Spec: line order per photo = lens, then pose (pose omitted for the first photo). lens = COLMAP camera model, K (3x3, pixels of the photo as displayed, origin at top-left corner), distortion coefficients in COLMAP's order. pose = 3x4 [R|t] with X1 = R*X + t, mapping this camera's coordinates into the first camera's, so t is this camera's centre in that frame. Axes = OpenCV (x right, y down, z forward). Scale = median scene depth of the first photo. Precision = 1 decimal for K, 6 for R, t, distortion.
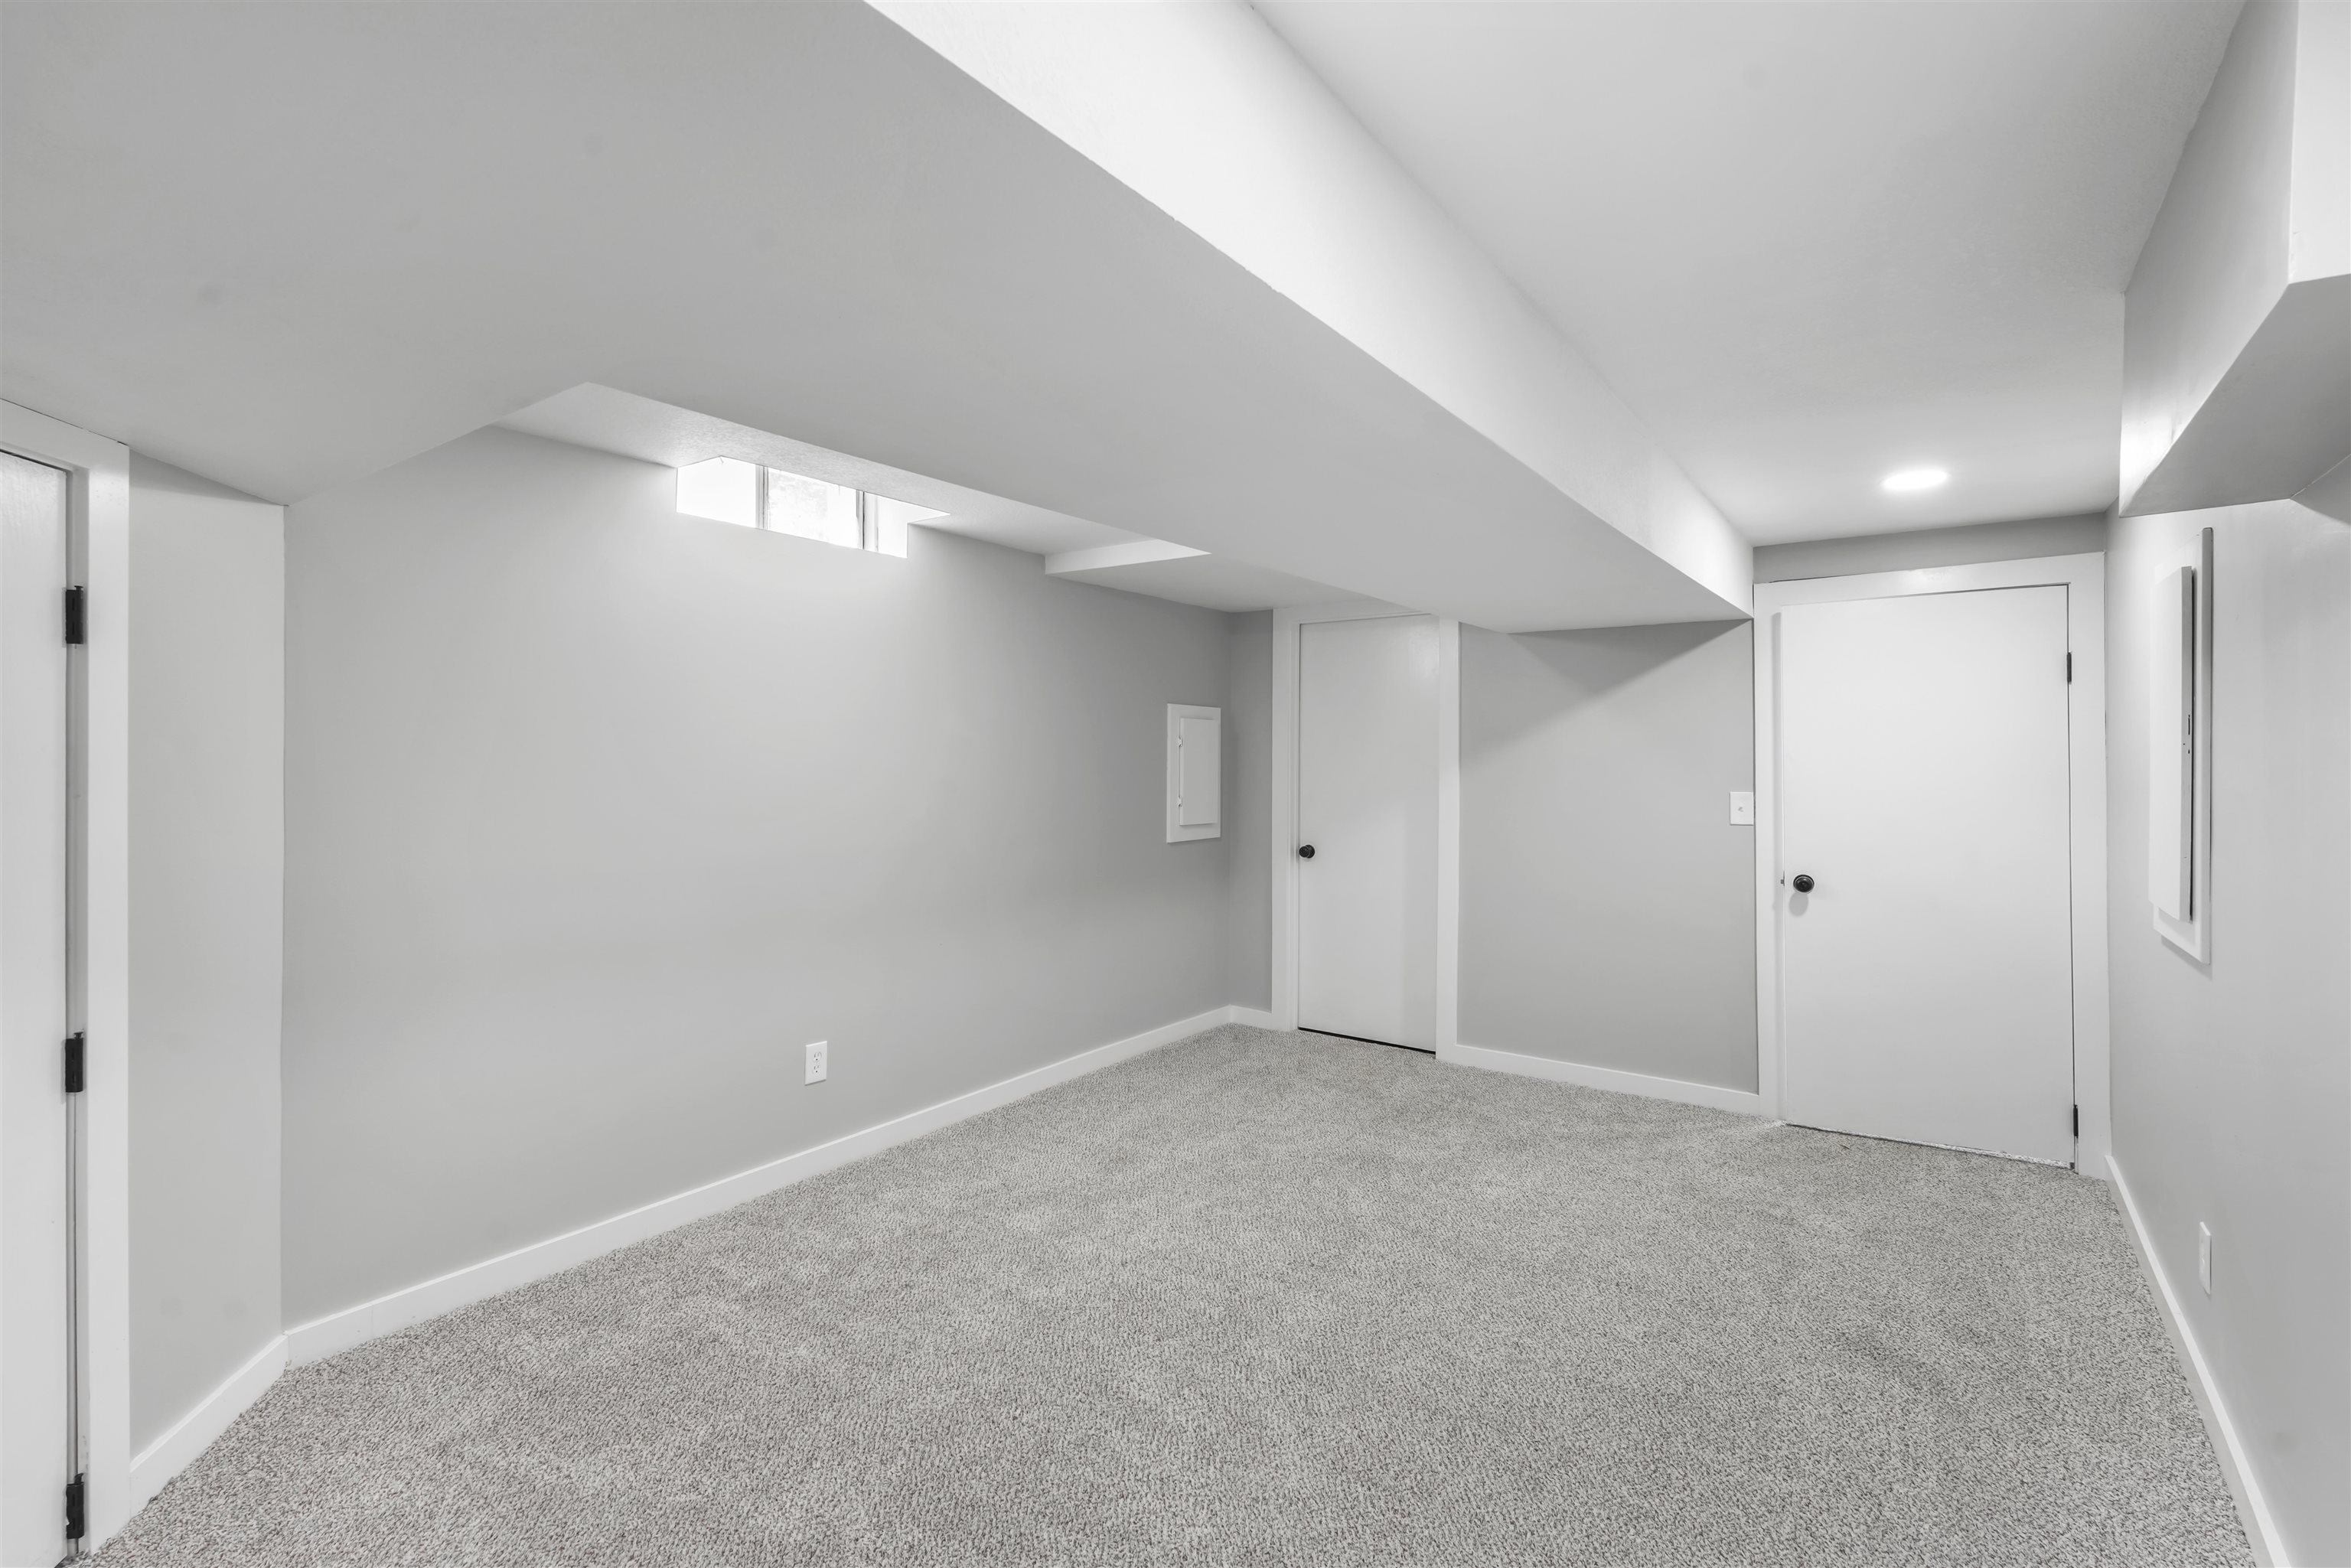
lens RADIAL K [[1077.3, 0, 1182.7], [0, 1077.3, 750.9], [0, 0, 1]] dist [-0.000295, 0.000212]
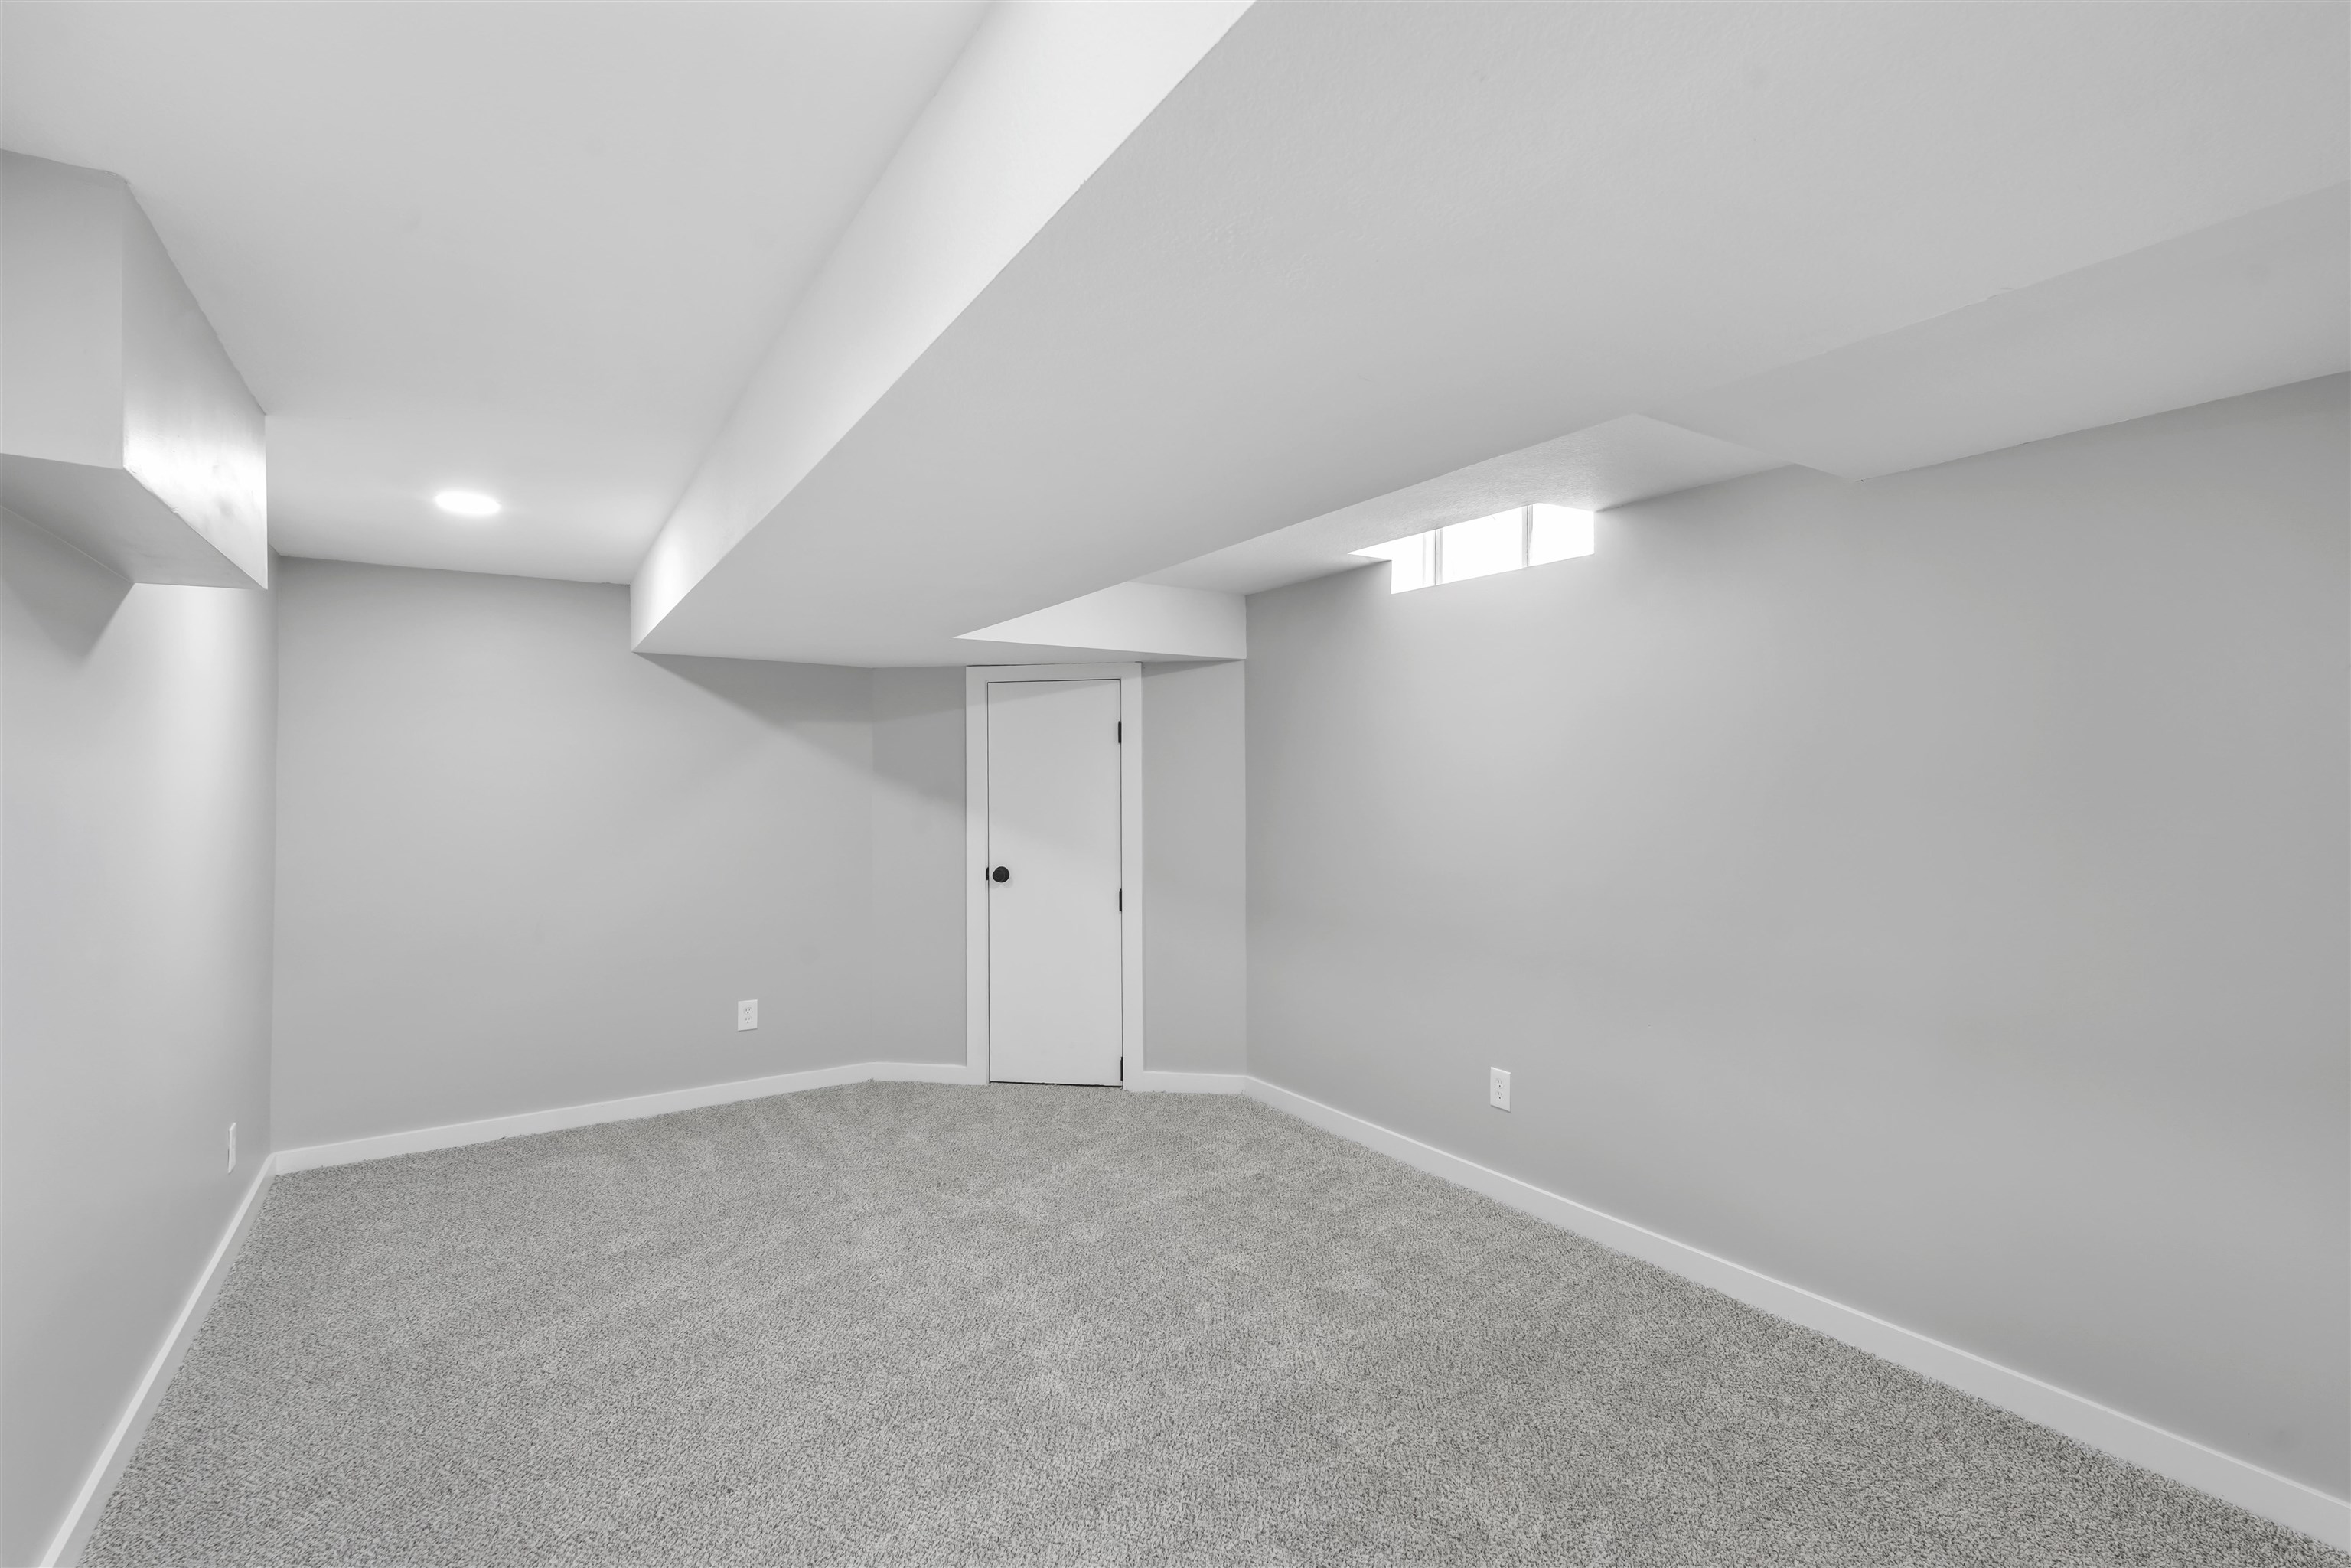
lens RADIAL K [[1077.3, 0, 1182.7], [0, 1077.3, 750.9], [0, 0, 1]] dist [-0.000295, 0.000212]
pose [[-0.369611, -0.028086, -0.928762, 0.761567], [-0.001417, 0.999559, -0.029663, 0.003172], [0.929185, -0.009648, -0.369488, 1.168791]]
